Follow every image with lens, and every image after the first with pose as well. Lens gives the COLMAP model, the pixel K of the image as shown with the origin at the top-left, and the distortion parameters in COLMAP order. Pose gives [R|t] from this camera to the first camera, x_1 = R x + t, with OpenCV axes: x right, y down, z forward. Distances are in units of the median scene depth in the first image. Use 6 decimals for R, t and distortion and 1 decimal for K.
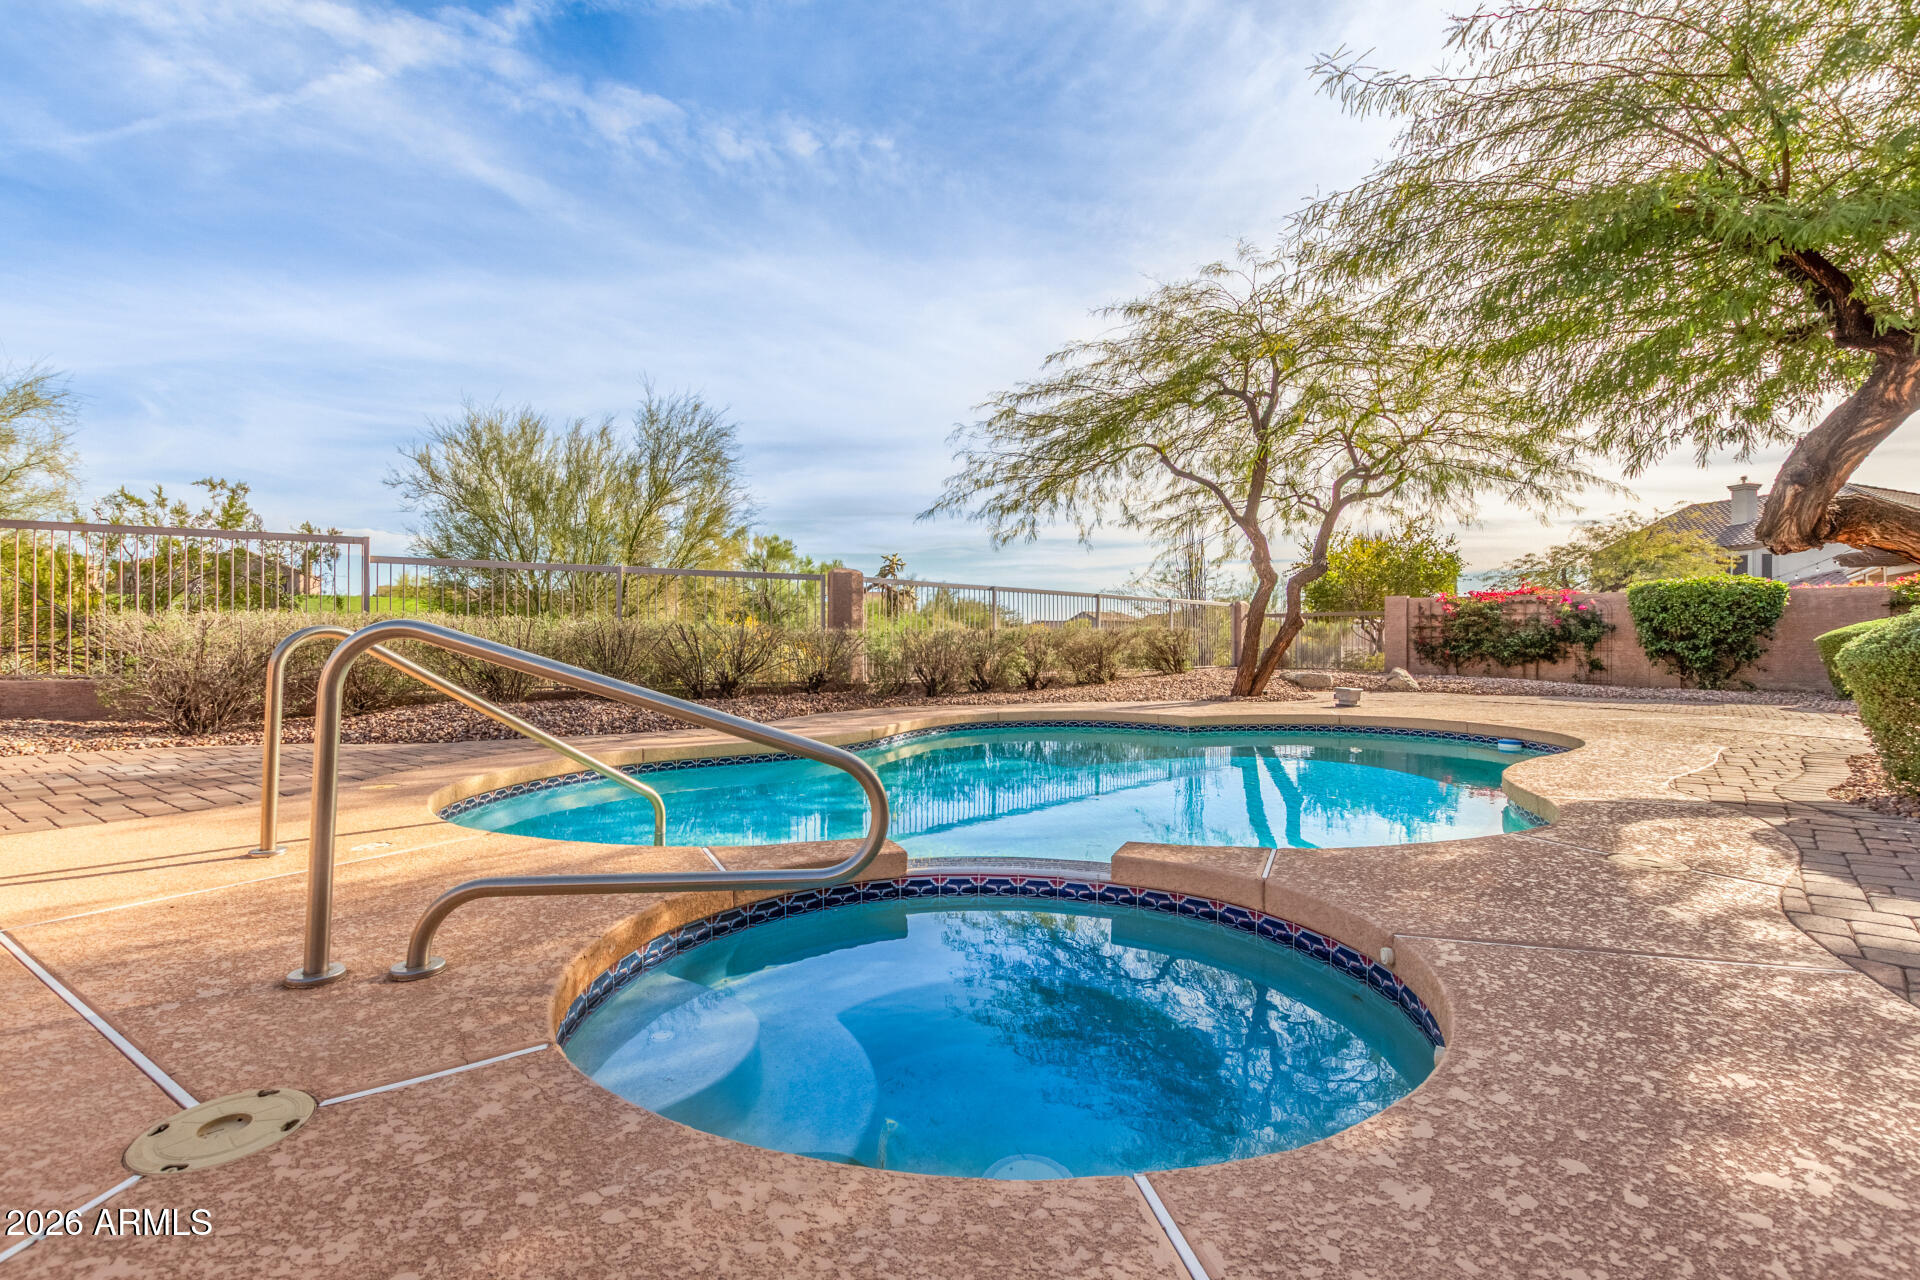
lens RADIAL K [[884.4, 0, 960.0], [0, 884.4, 640.0], [0, 0, 1]] dist [0.001124, -0.000463]
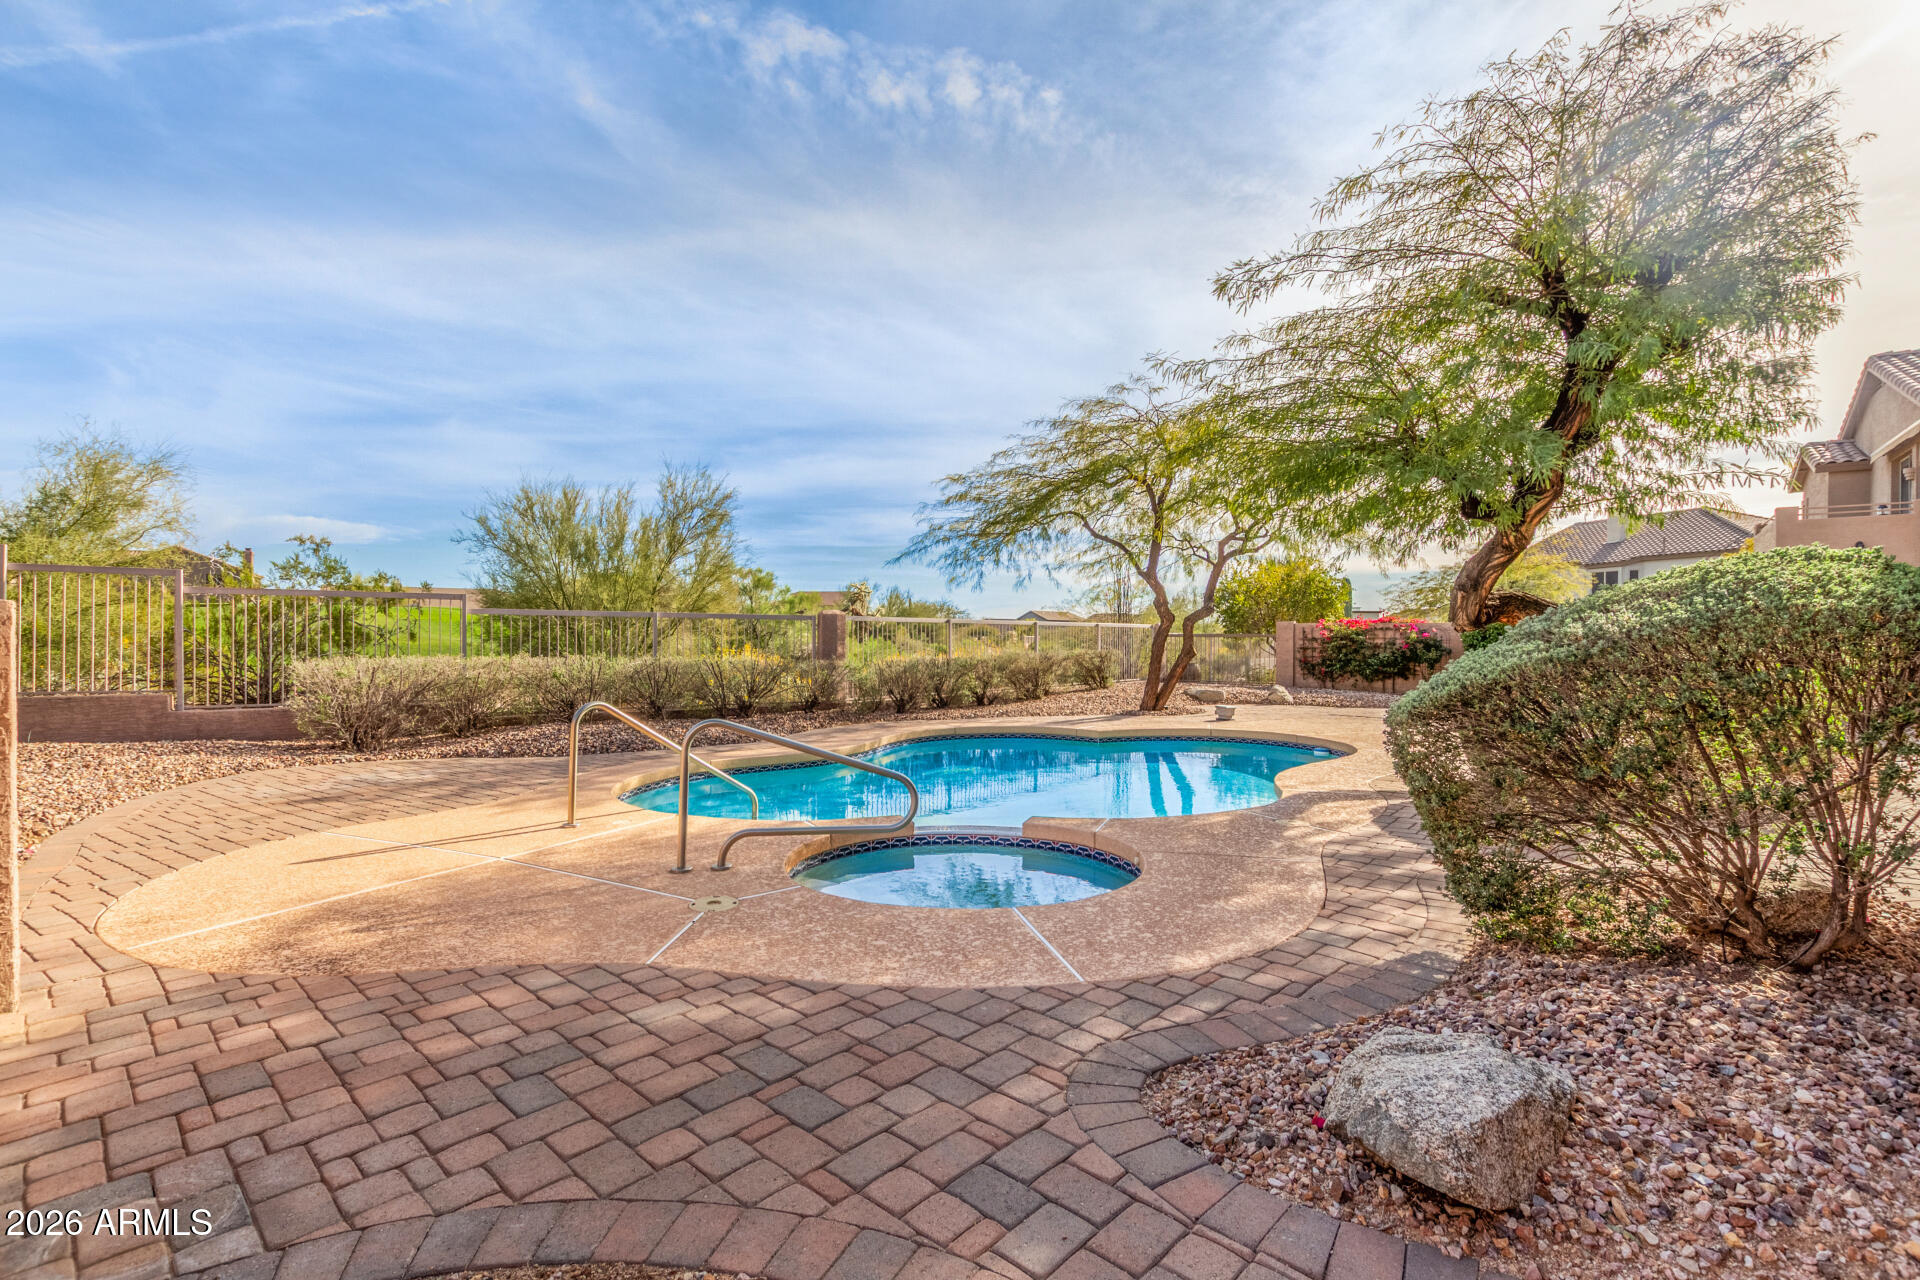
lens RADIAL K [[881.4, 0, 960.0], [0, 881.4, 640.0], [0, 0, 1]] dist [0.001862, 0.000383]
pose [[0.998348, 0.000683, 0.057449, -0.019152], [-0.000895, 0.999993, 0.003657, -0.041786], [-0.057446, -0.003703, 0.998342, -0.236811]]
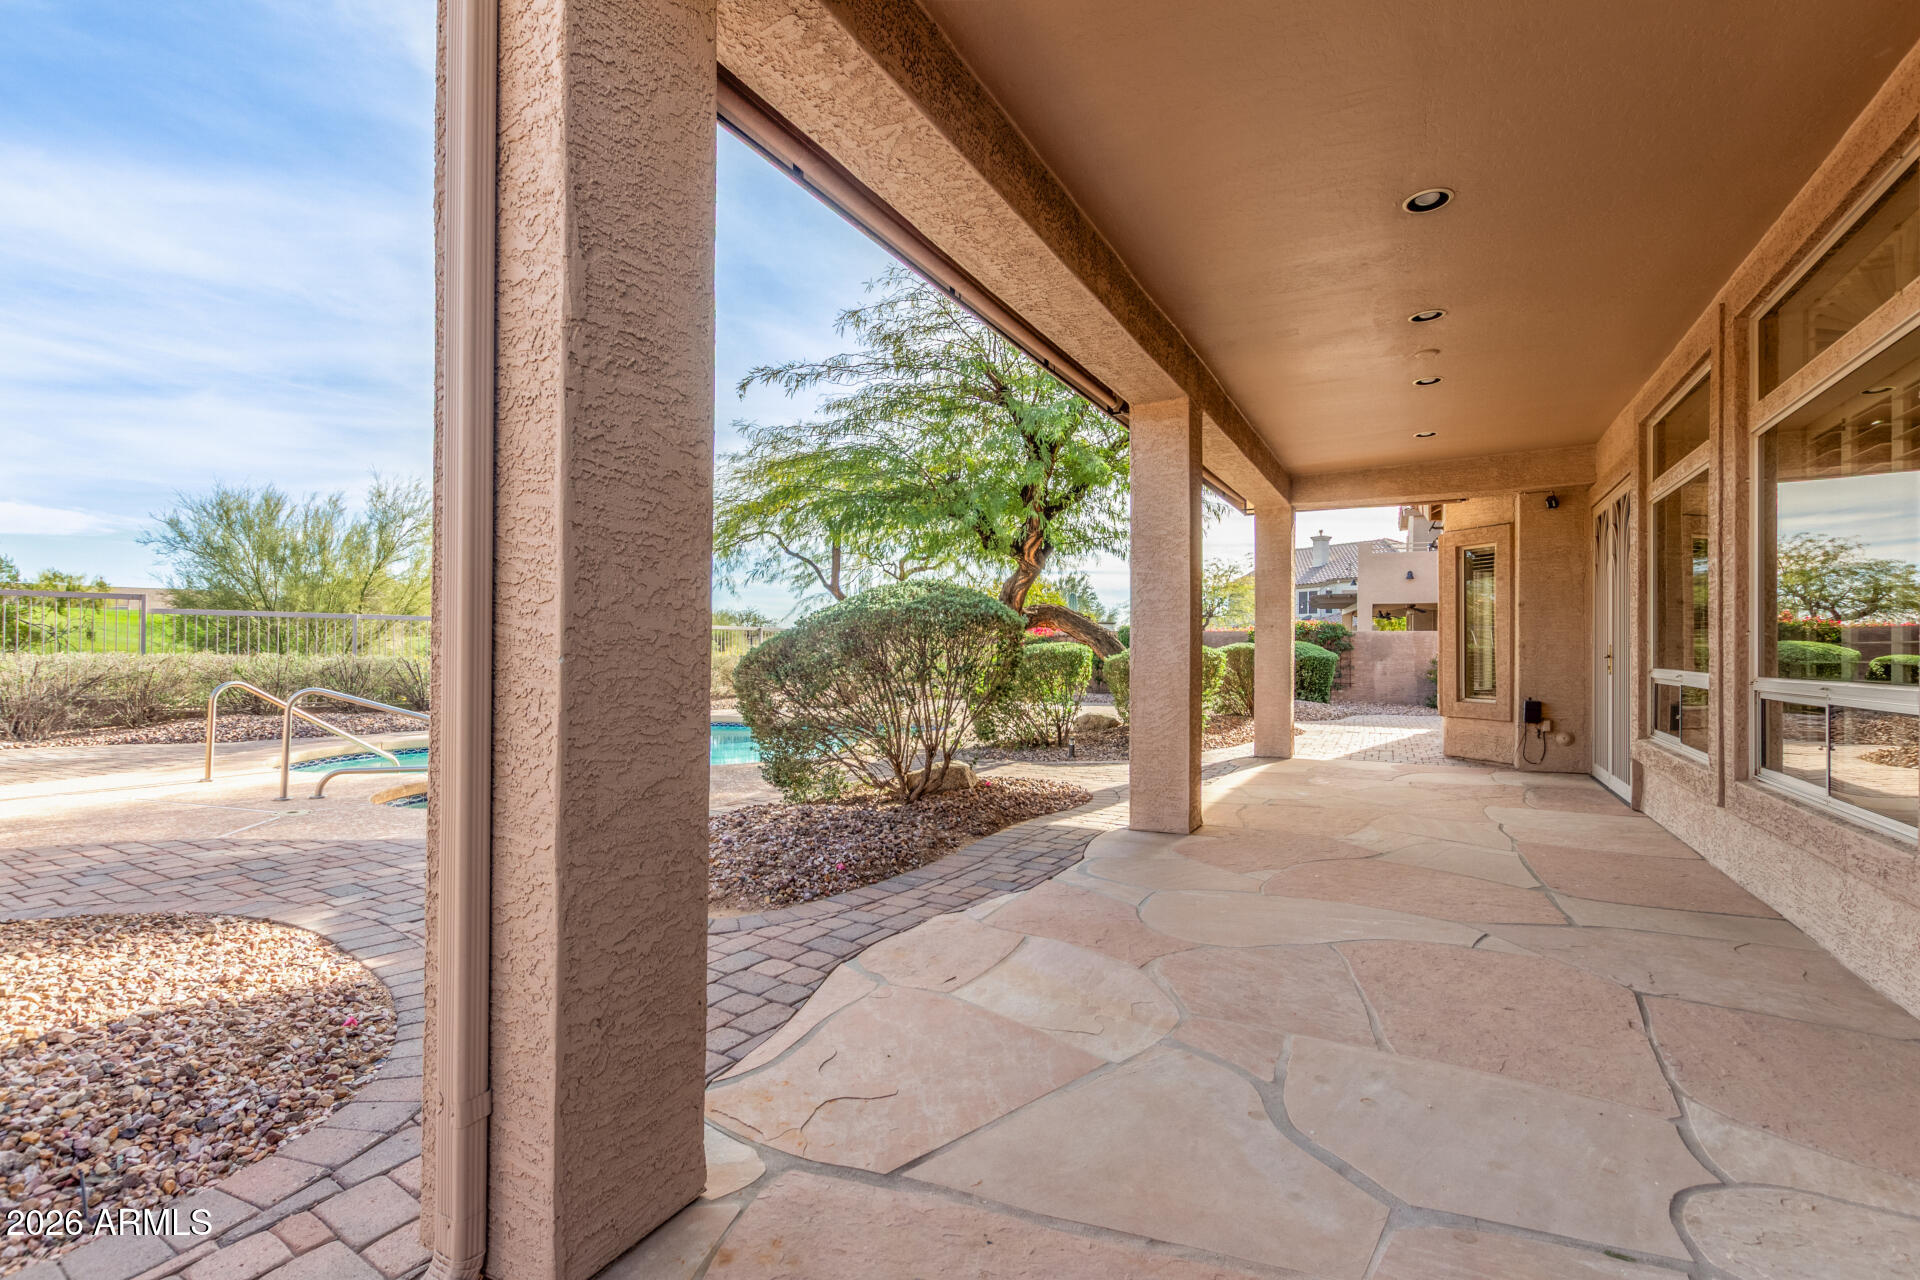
lens RADIAL K [[884.4, 0, 960.0], [0, 884.4, 640.0], [0, 0, 1]] dist [0.001124, -0.000463]
pose [[0.966445, 0.007086, 0.256776, 0.138857], [-0.004963, 0.999948, -0.008914, -0.031284], [-0.256826, 0.007341, 0.966430, -0.463839]]
